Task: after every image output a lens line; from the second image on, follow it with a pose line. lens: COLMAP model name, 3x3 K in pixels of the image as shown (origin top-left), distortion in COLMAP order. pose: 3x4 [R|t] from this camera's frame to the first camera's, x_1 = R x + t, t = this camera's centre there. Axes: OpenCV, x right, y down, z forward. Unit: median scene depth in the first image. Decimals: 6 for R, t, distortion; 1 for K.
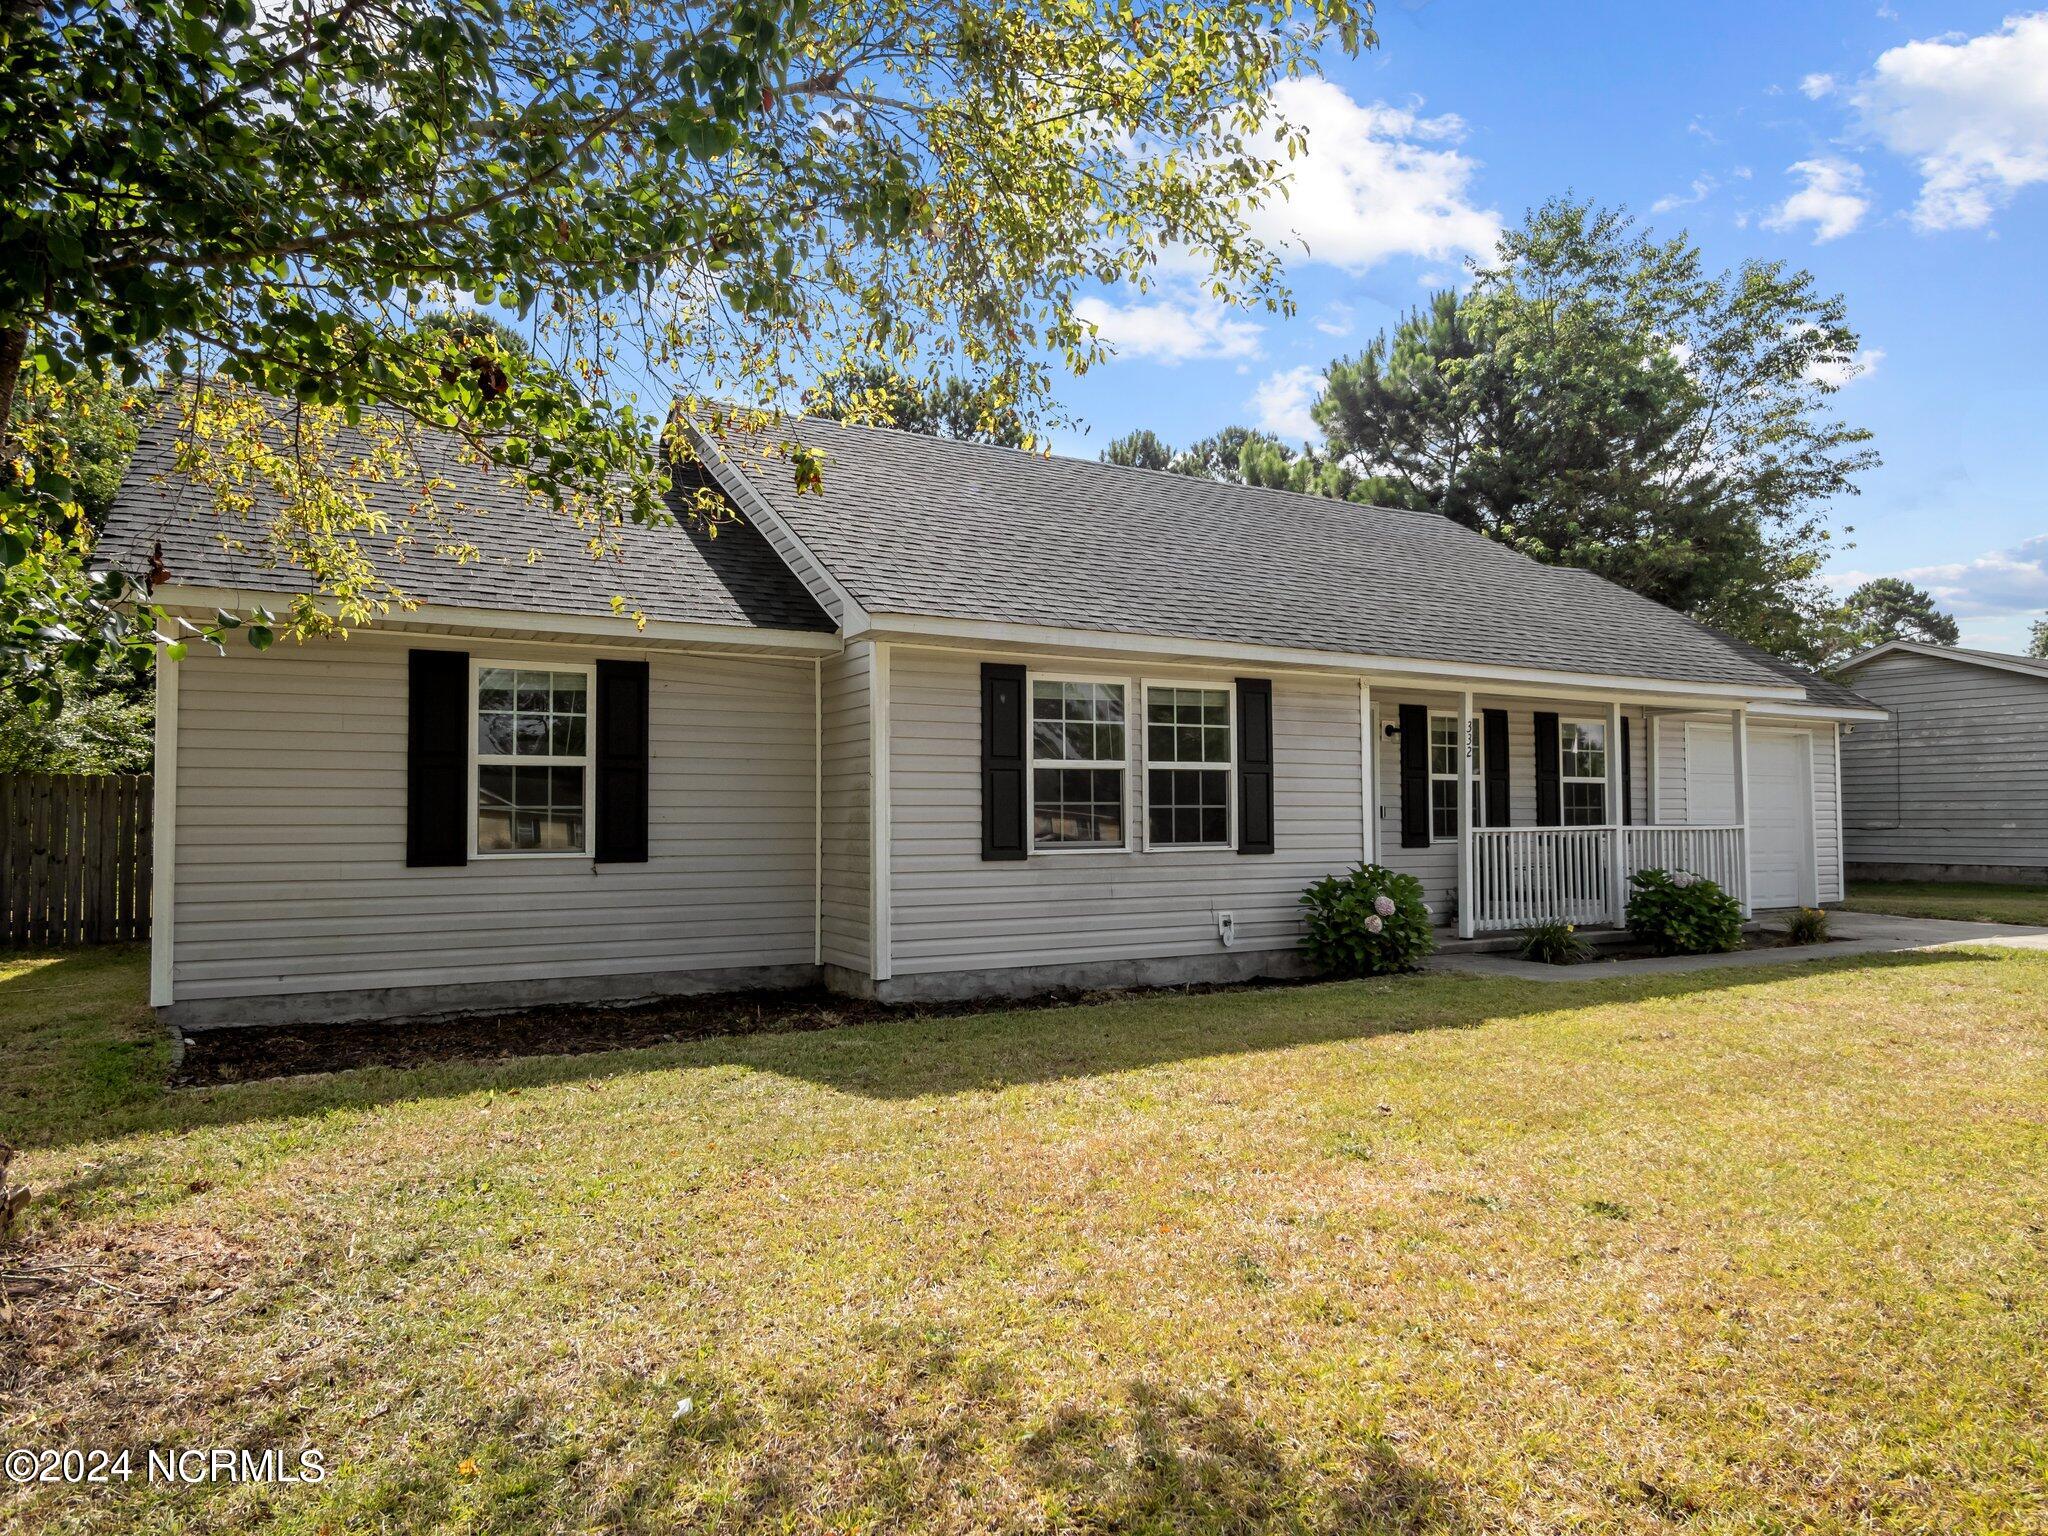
lens RADIAL K [[1323.4, 0, 1024.0], [0, 1323.4, 768.0], [0, 0, 1]] dist [0.000237, -0.000662]
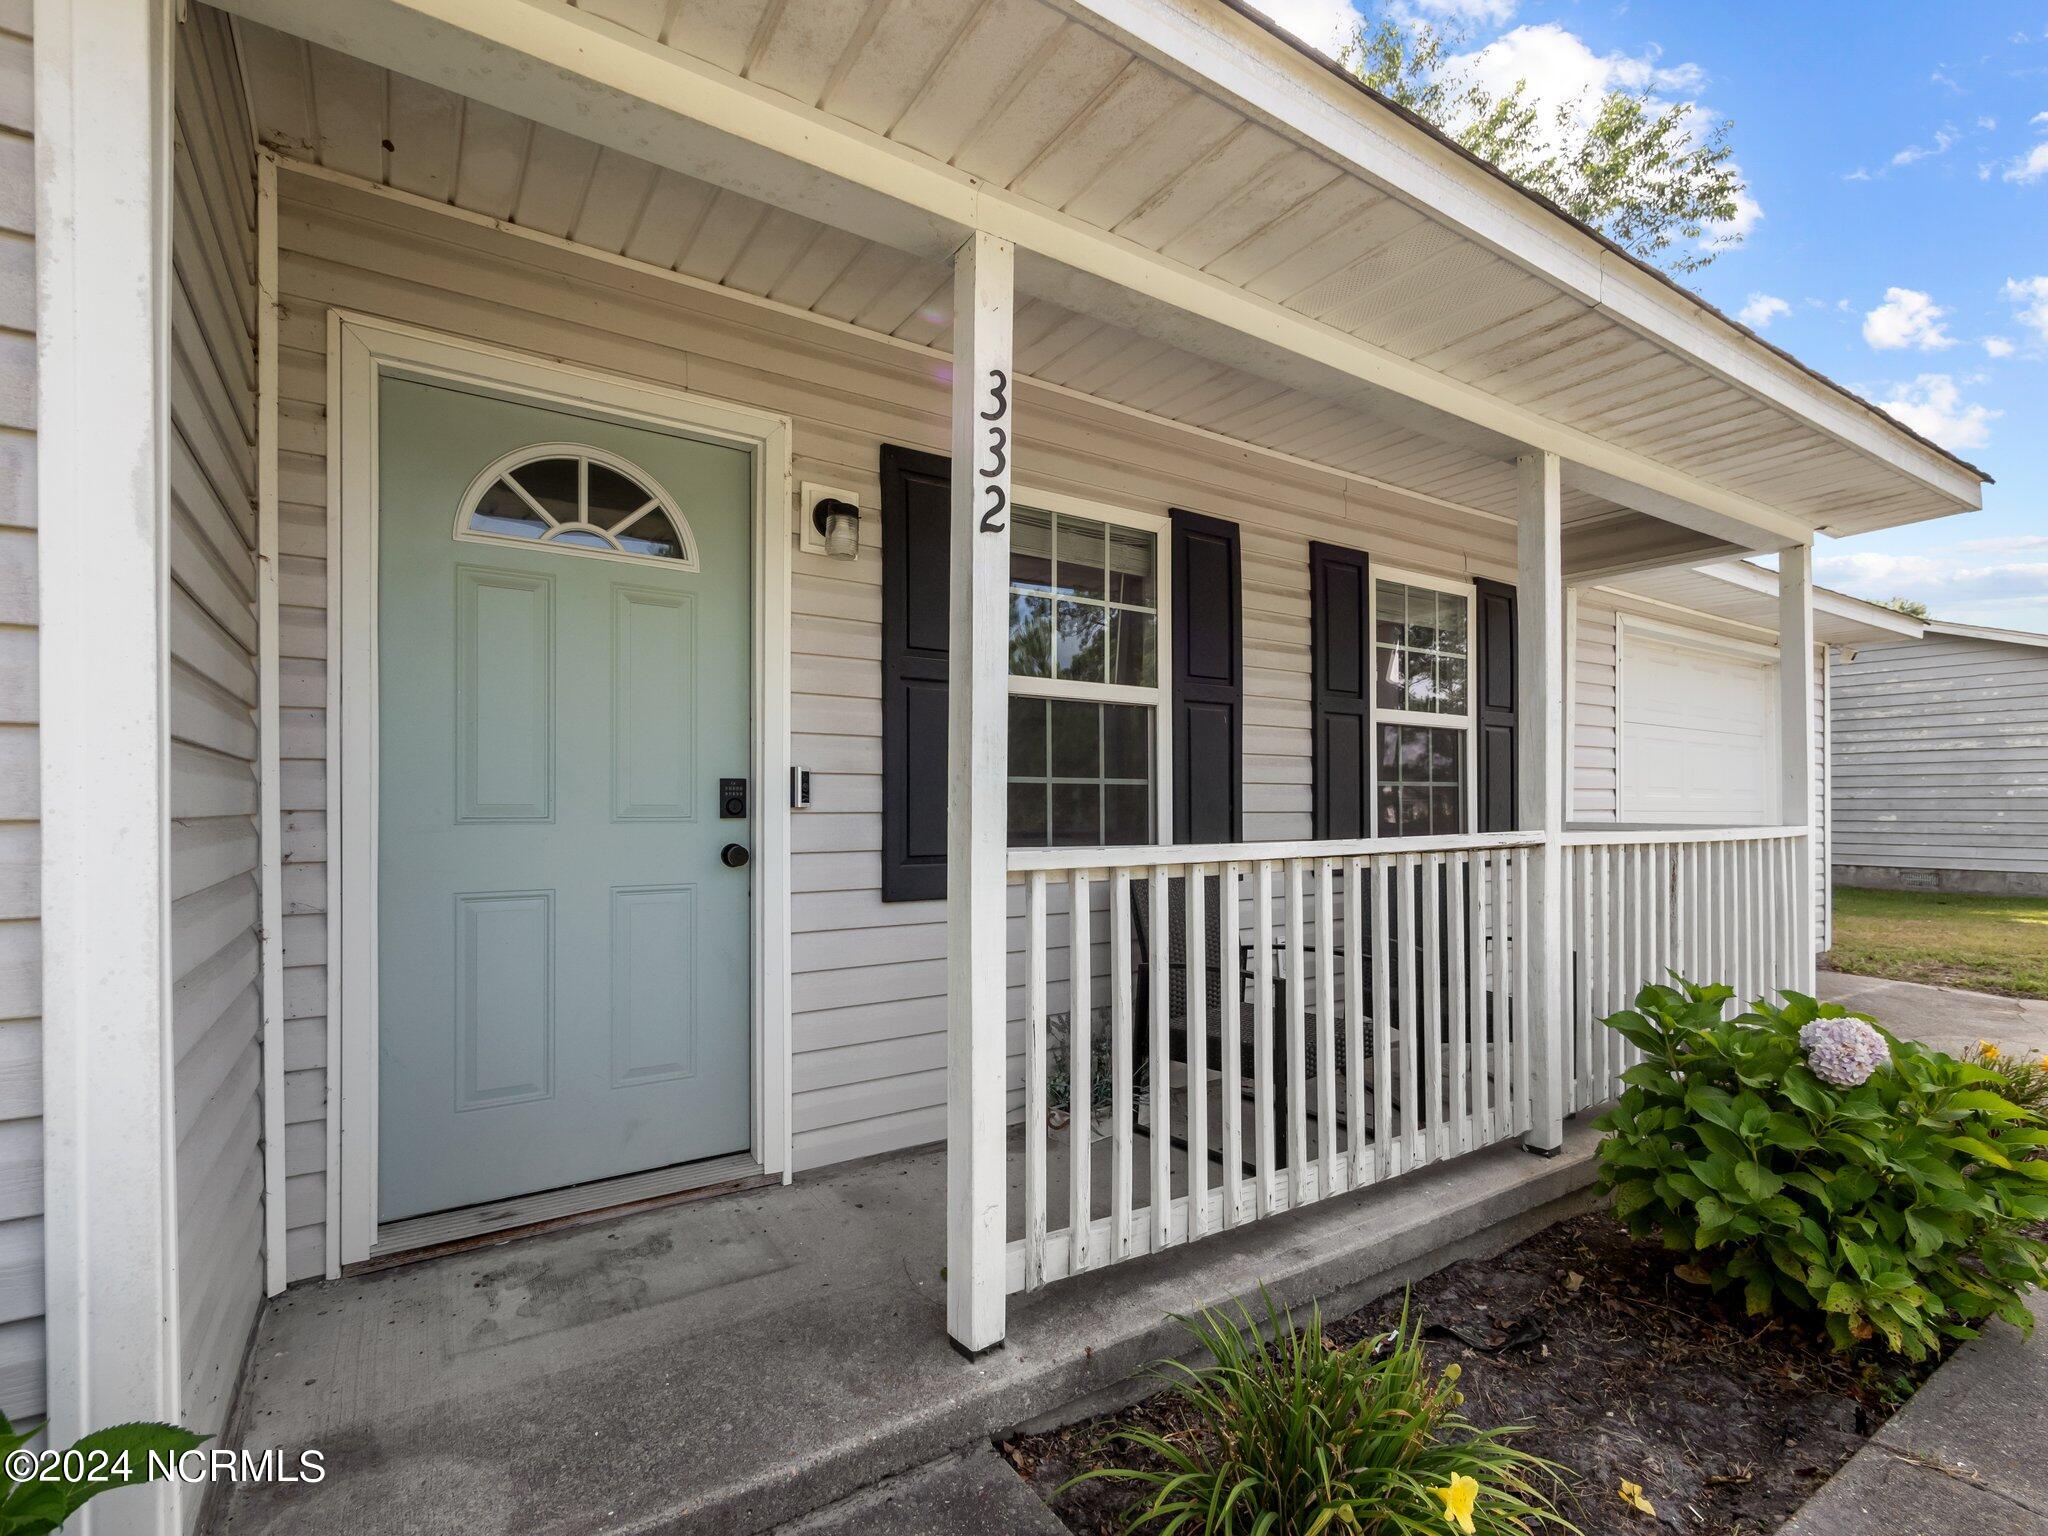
lens RADIAL K [[956.4, 0, 1025.0], [0, 956.4, 805.9], [0, 0, 1]] dist [-0.000745, 0.000394]
pose [[0.998374, 0.002795, 0.056931, 0.373186], [-0.004956, 0.999271, 0.037852, 0.035042], [-0.056784, -0.038073, 0.997660, 0.940164]]
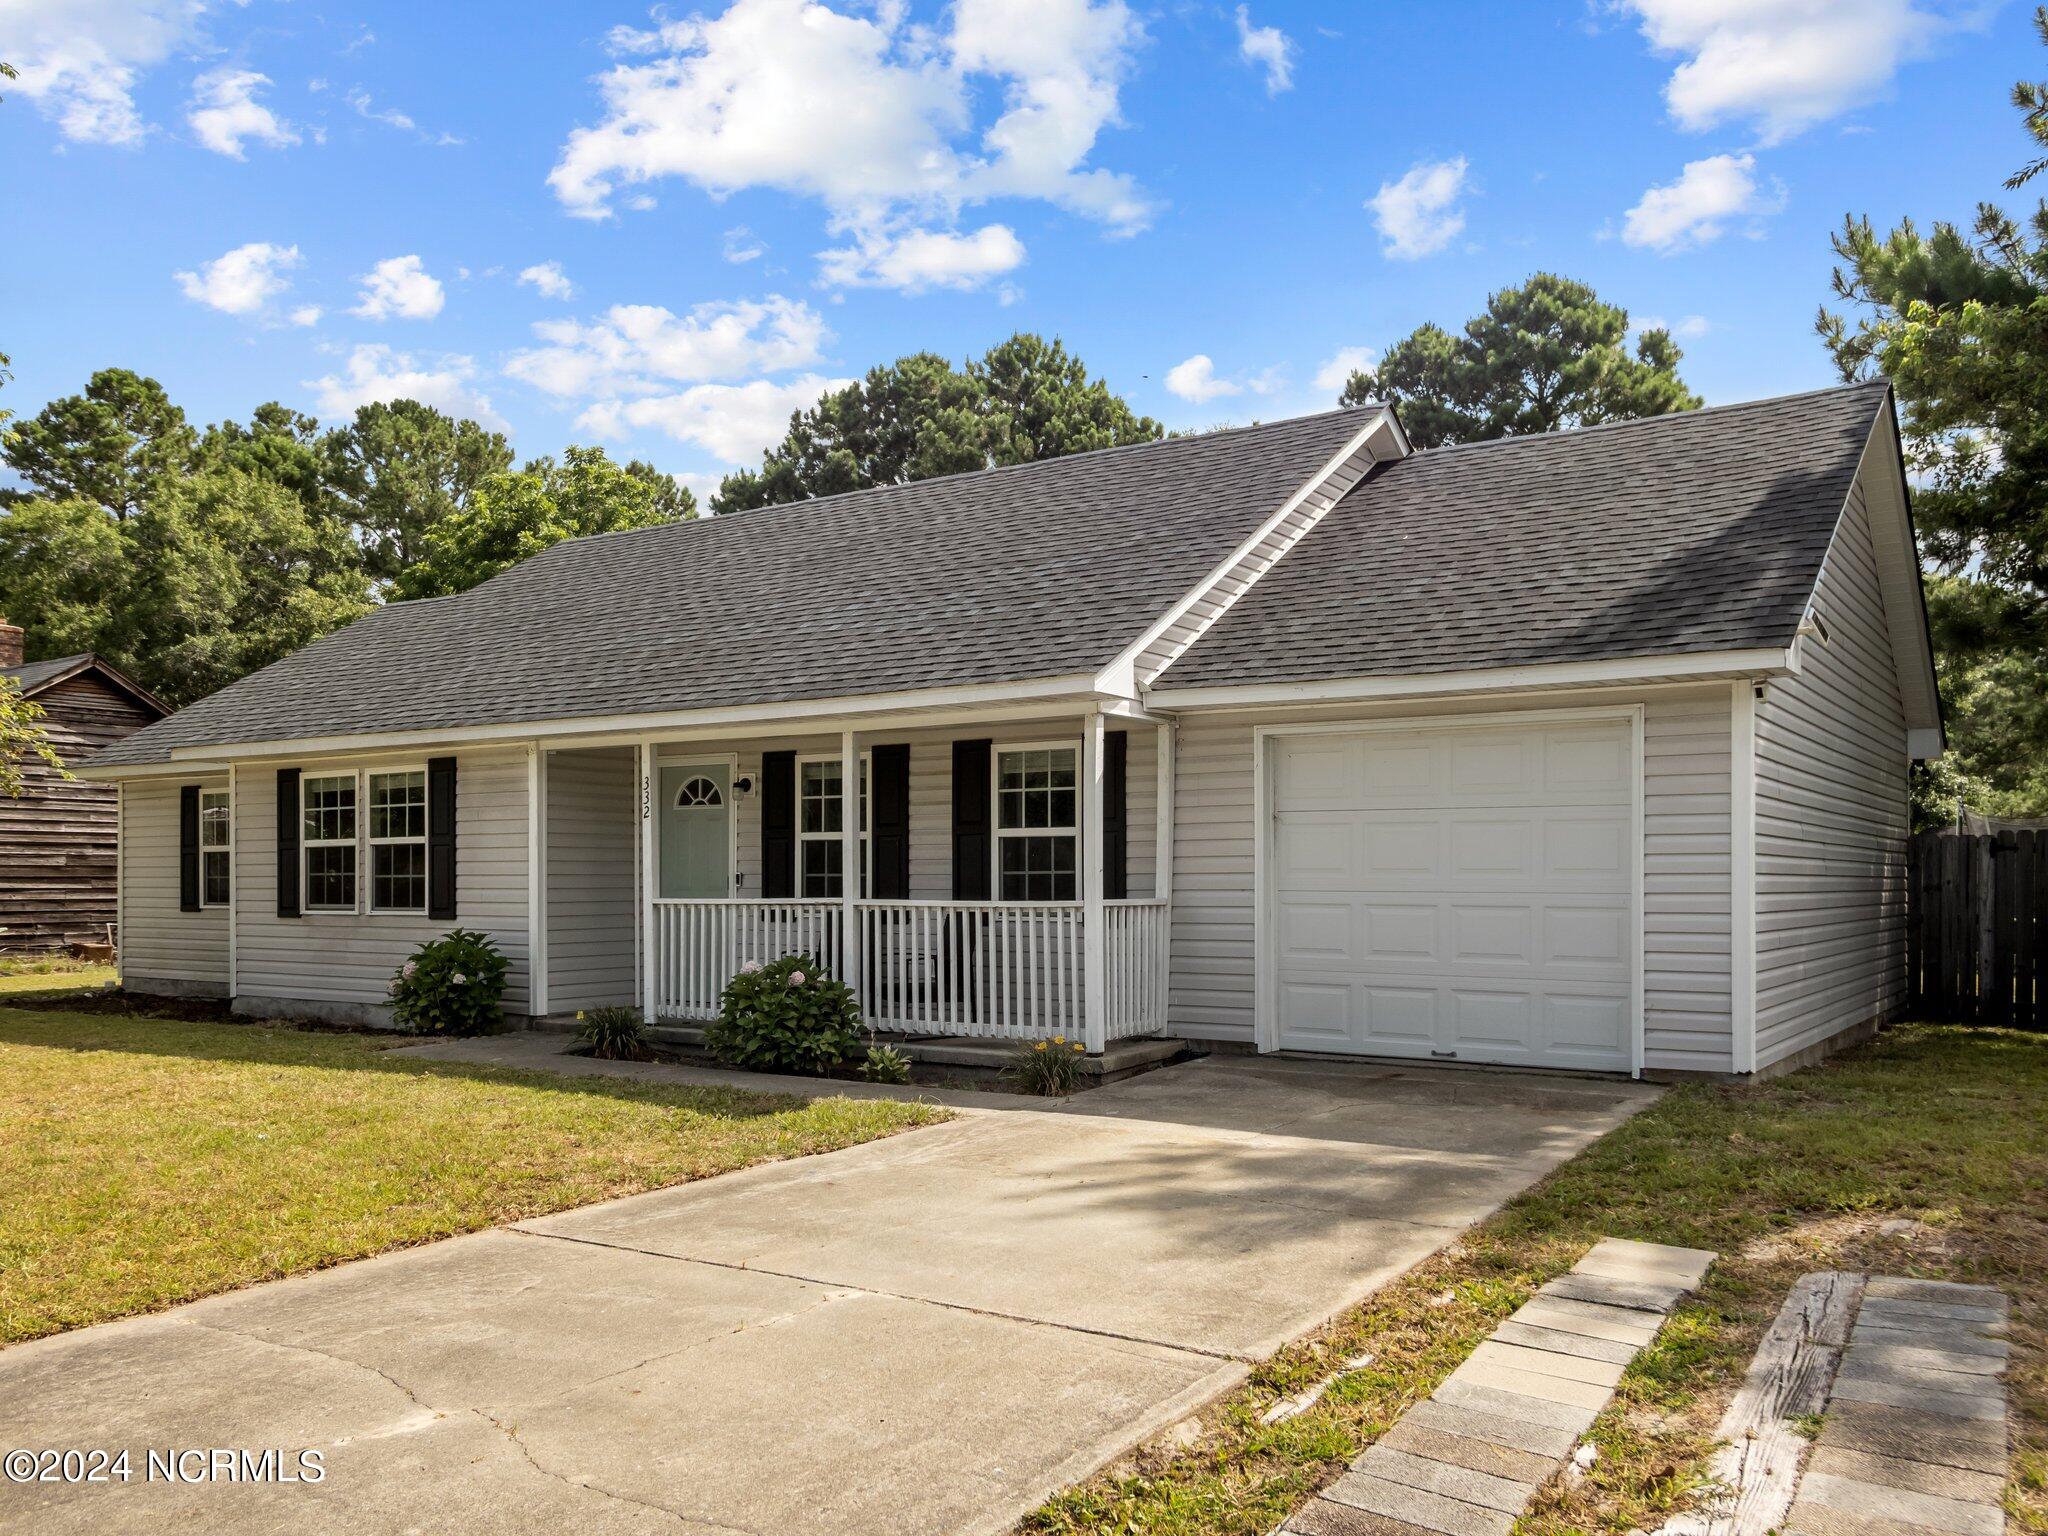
lens RADIAL K [[1675.6, 0, 1025.9], [0, 1675.6, 865.8], [0, 0, 1]] dist [0.001728, 0.014990]
pose [[0.441899, -0.003550, -0.897058, 1.620182], [0.036635, 0.999229, 0.014093, 0.019077], [0.896316, -0.039091, 0.441689, 0.821965]]
